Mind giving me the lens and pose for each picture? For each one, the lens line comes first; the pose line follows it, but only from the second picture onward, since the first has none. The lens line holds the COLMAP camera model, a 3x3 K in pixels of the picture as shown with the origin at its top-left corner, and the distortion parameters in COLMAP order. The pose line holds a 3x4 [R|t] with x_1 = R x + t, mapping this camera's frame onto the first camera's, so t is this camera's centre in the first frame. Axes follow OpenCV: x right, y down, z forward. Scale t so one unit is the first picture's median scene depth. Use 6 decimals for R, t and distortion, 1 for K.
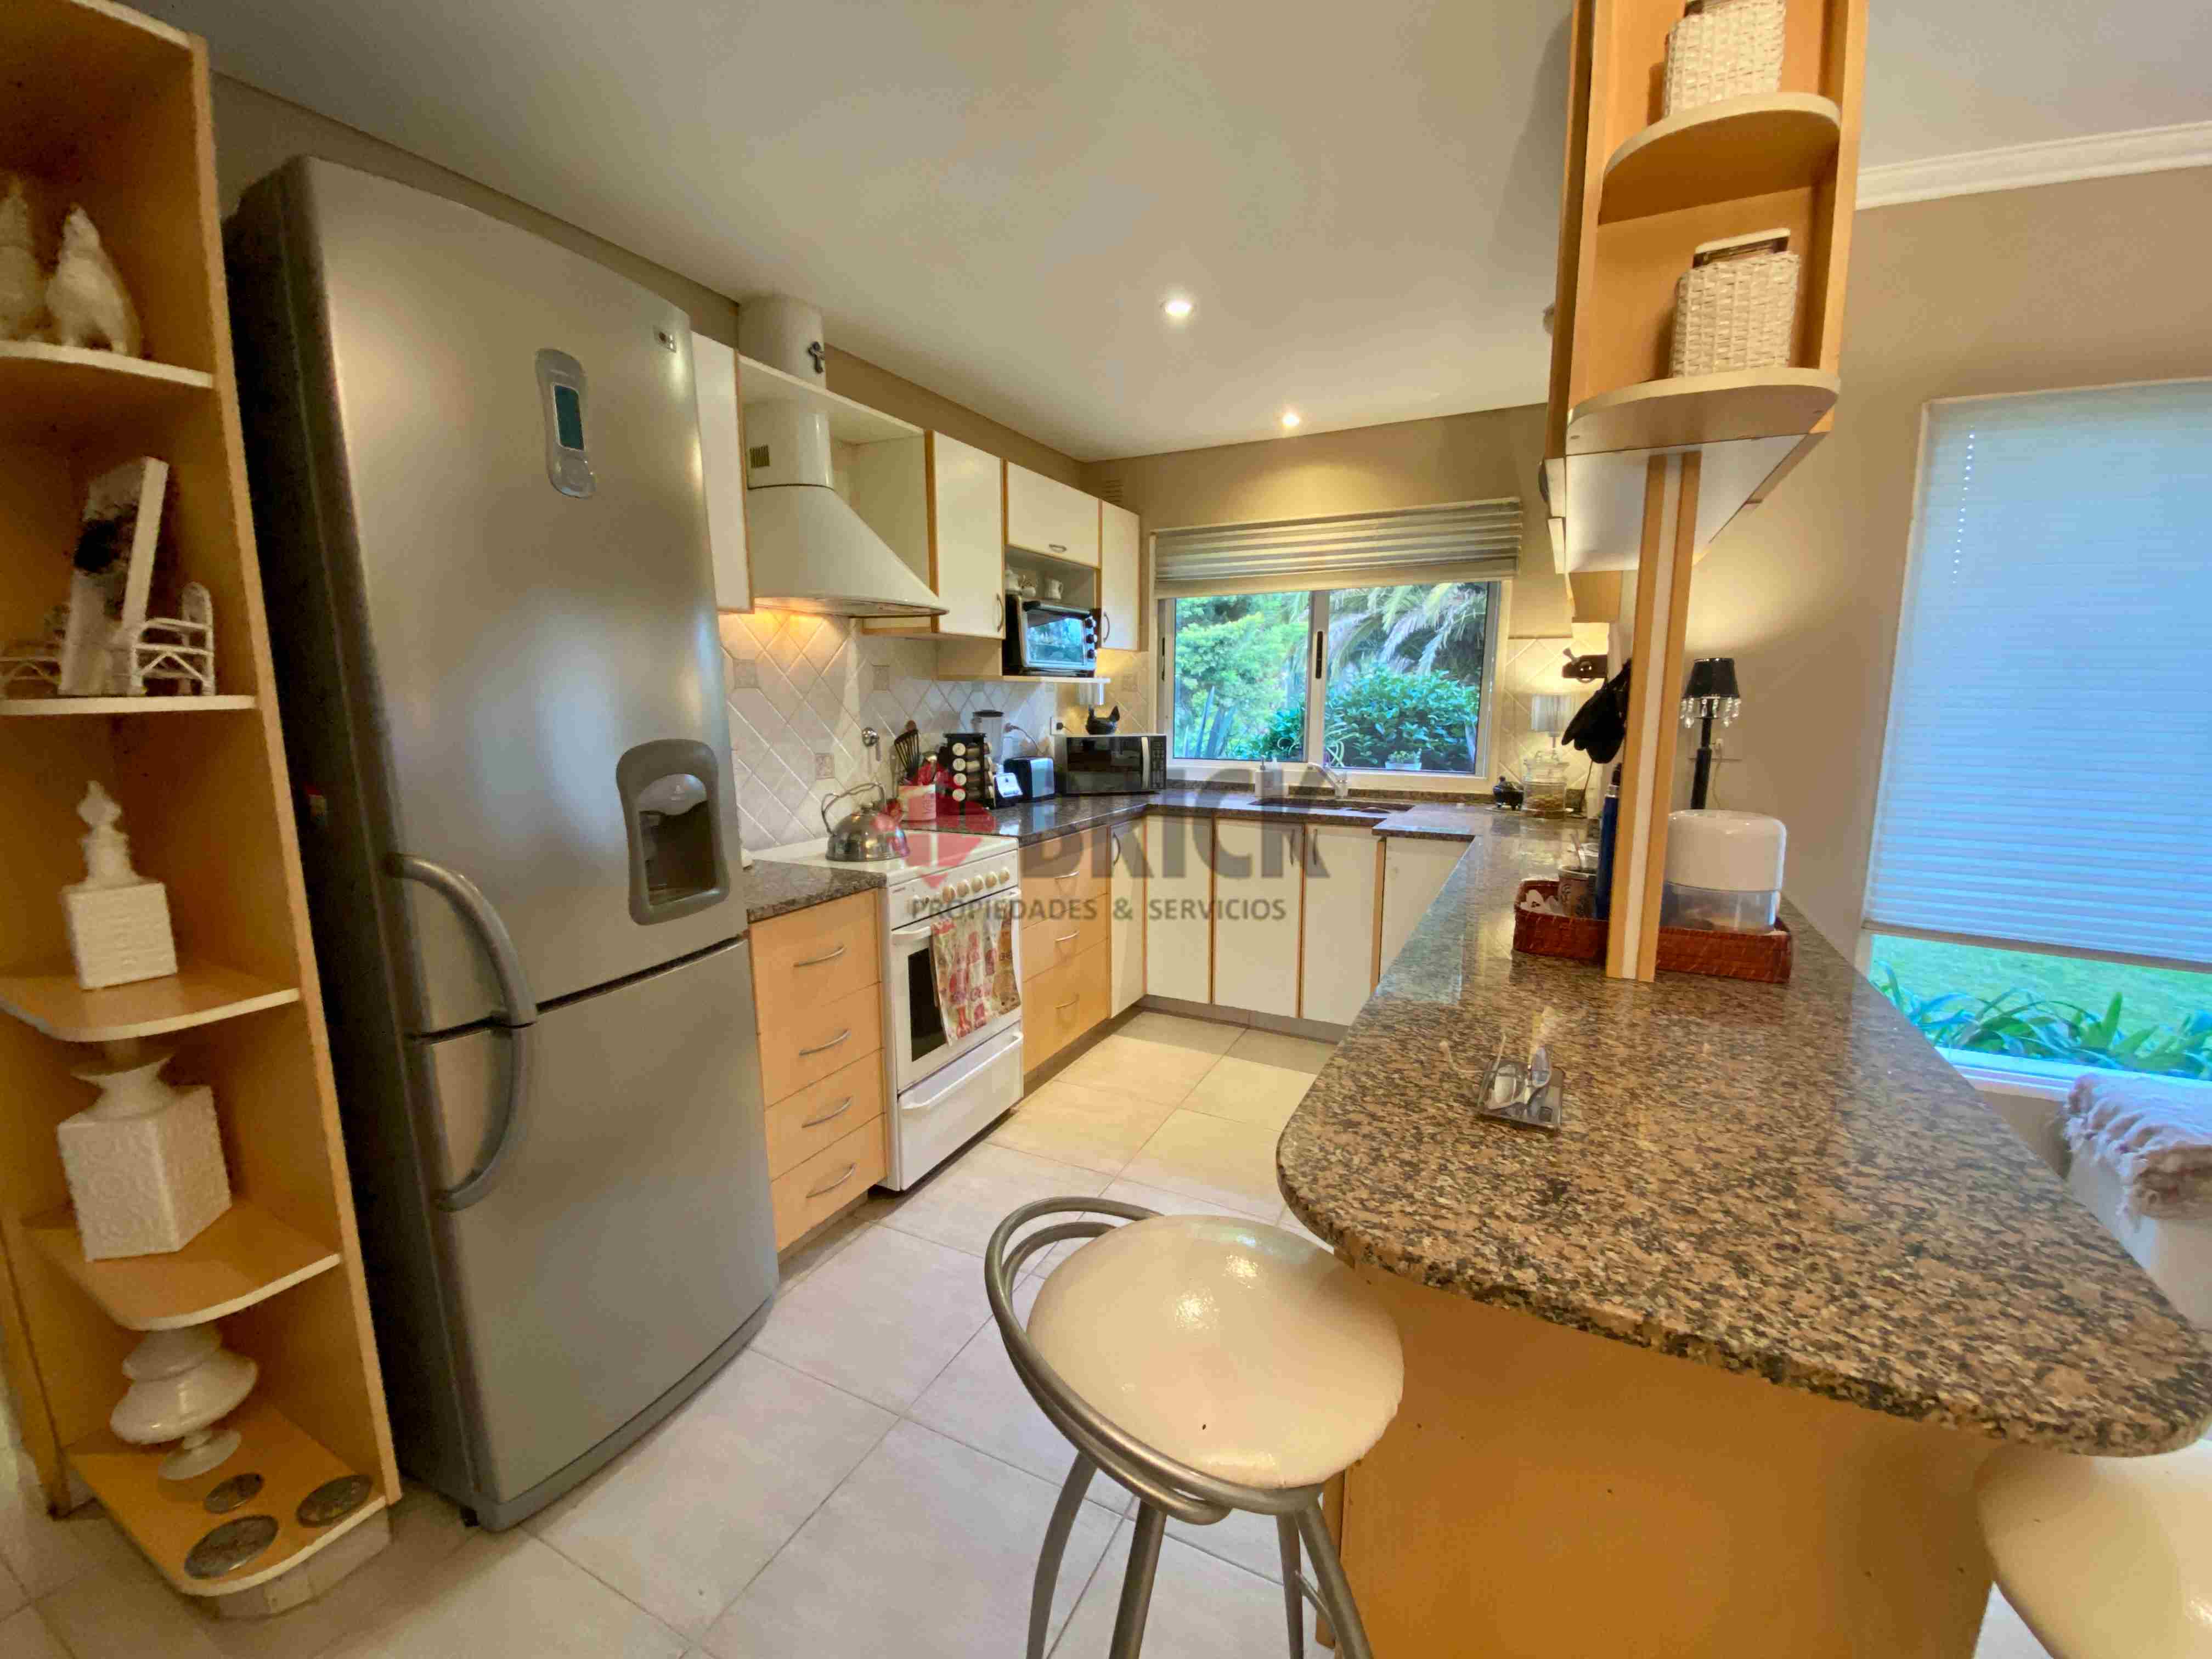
lens RADIAL K [[886.6, 0, 1118.5], [0, 886.6, 831.3], [0, 0, 1]] dist [0.007242, -0.014714]
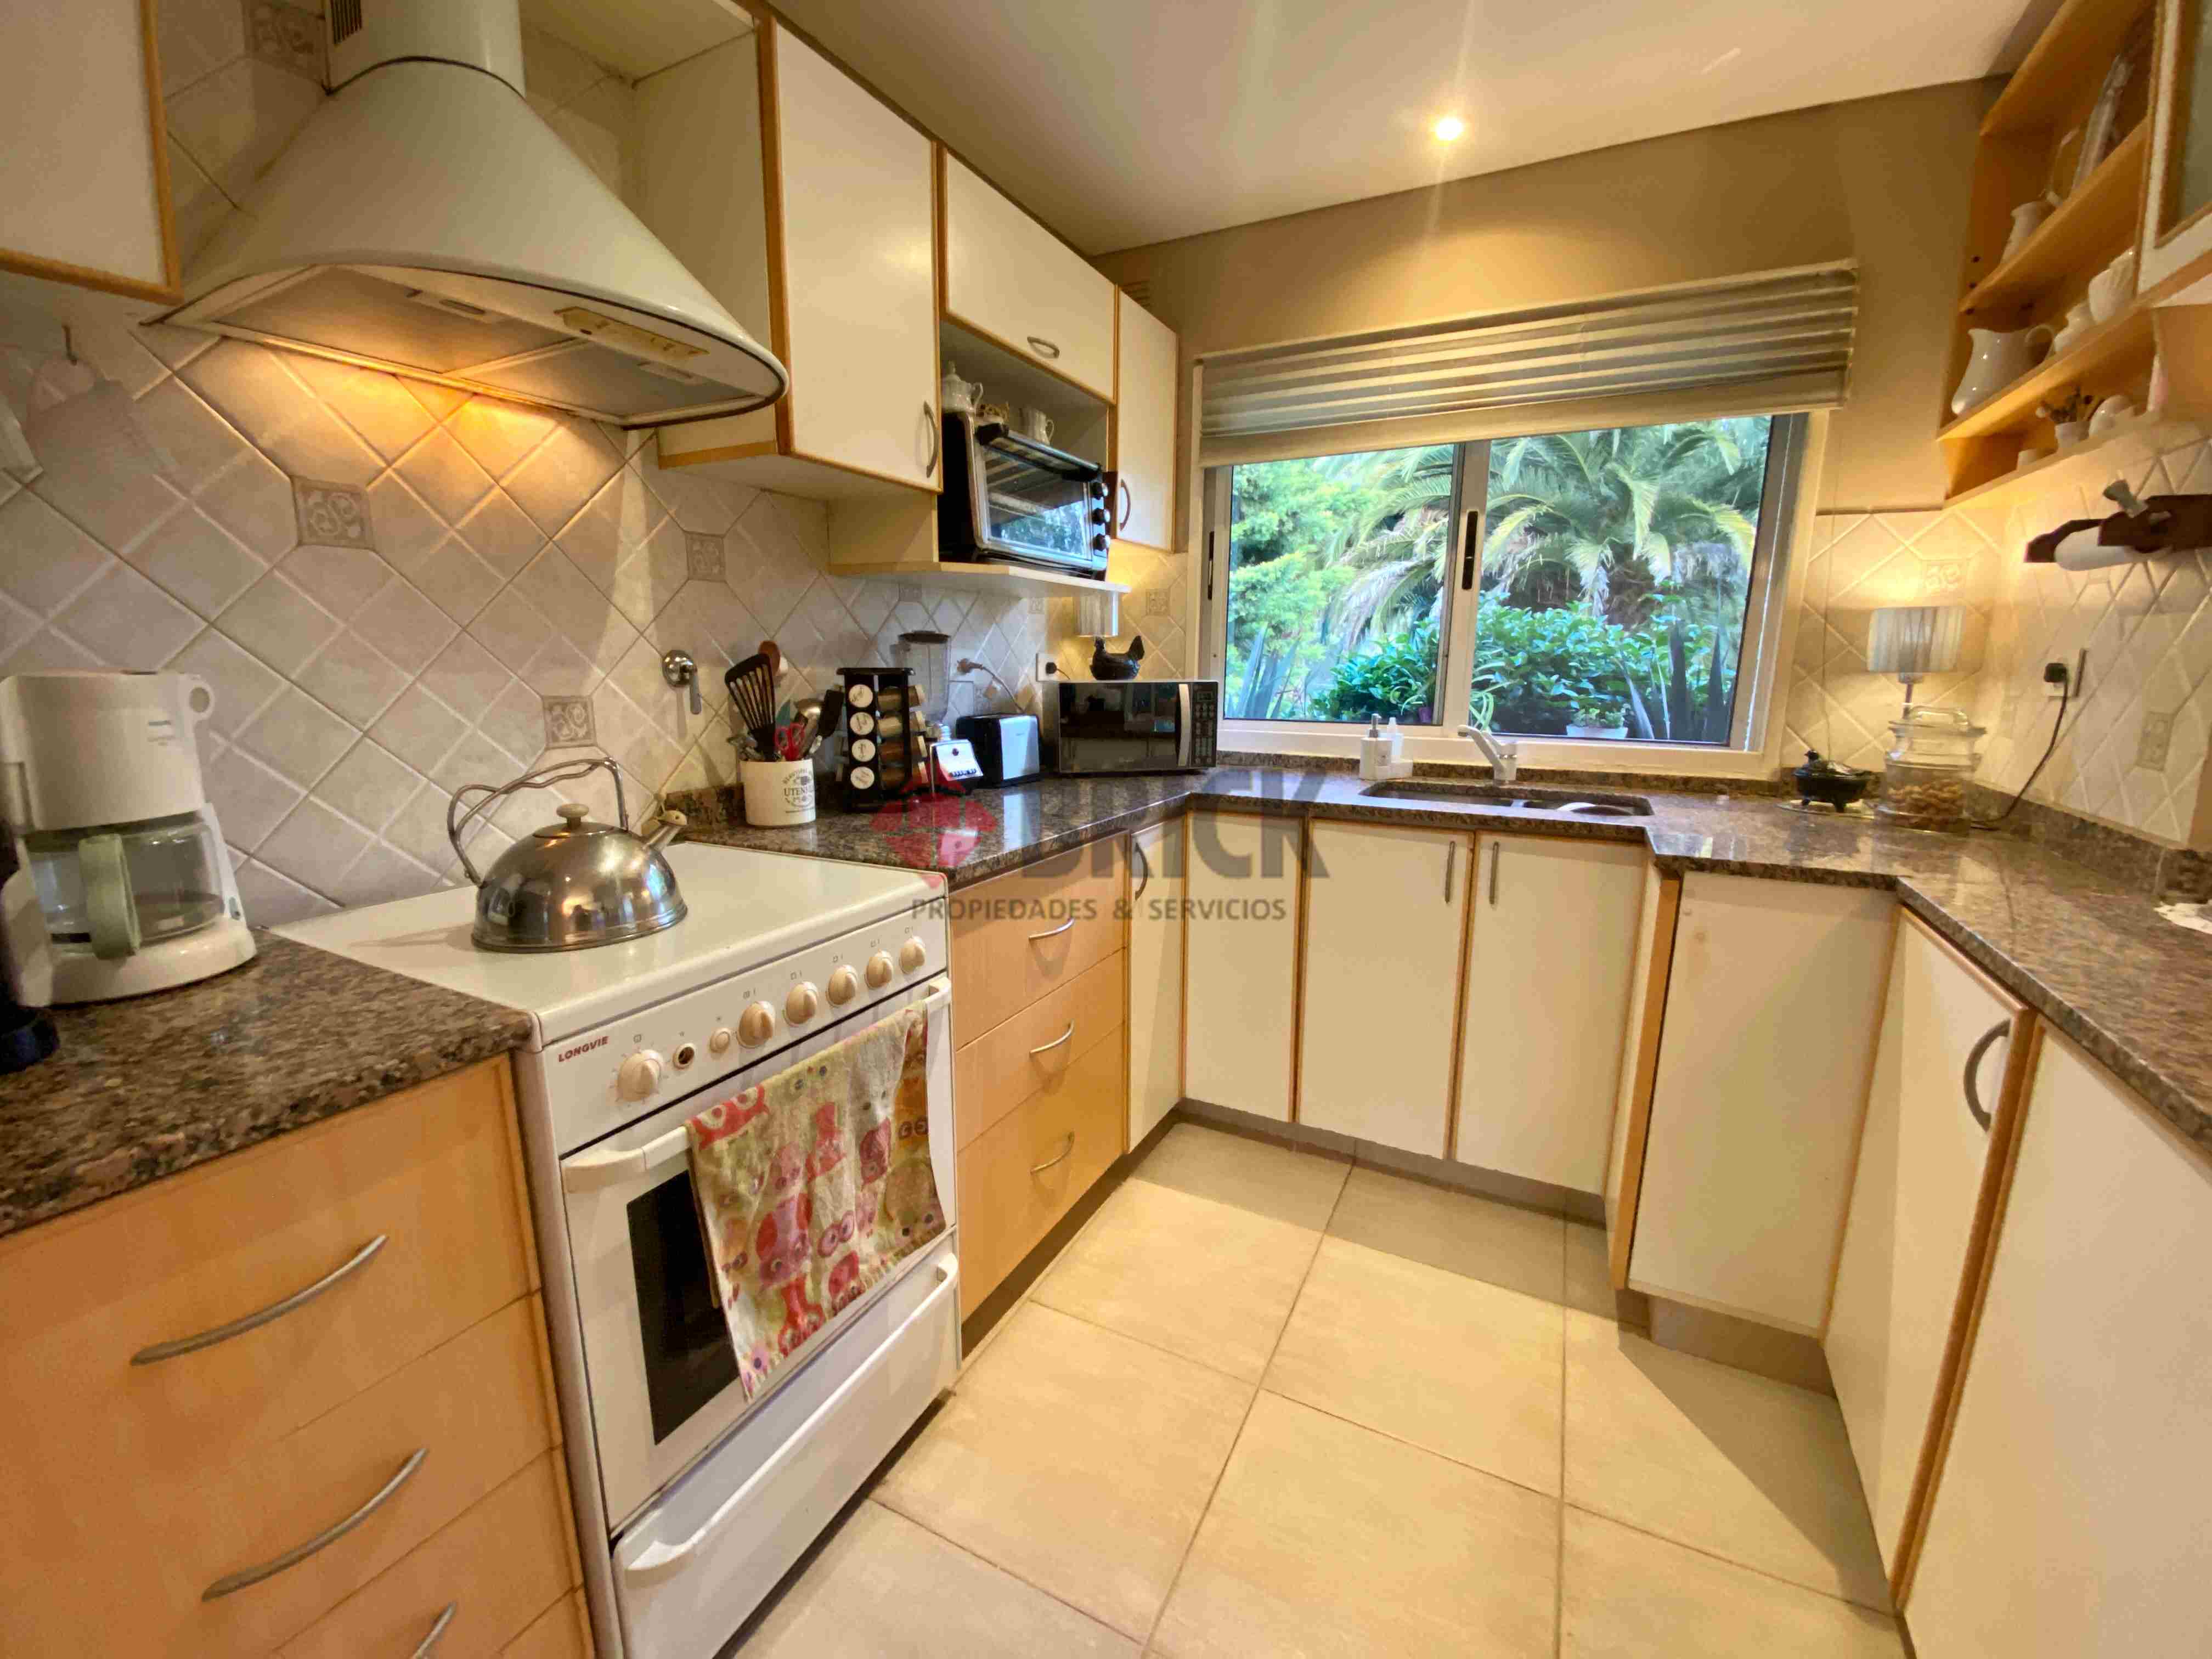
lens RADIAL K [[886.6, 0, 1105.9], [0, 886.6, 828.9], [0, 0, 1]] dist [0.007242, -0.014714]
pose [[0.999716, 0.009274, -0.021957, -0.012568], [-0.008524, 0.999385, 0.034004, -0.027680], [0.022259, -0.033807, 0.999180, 0.421136]]
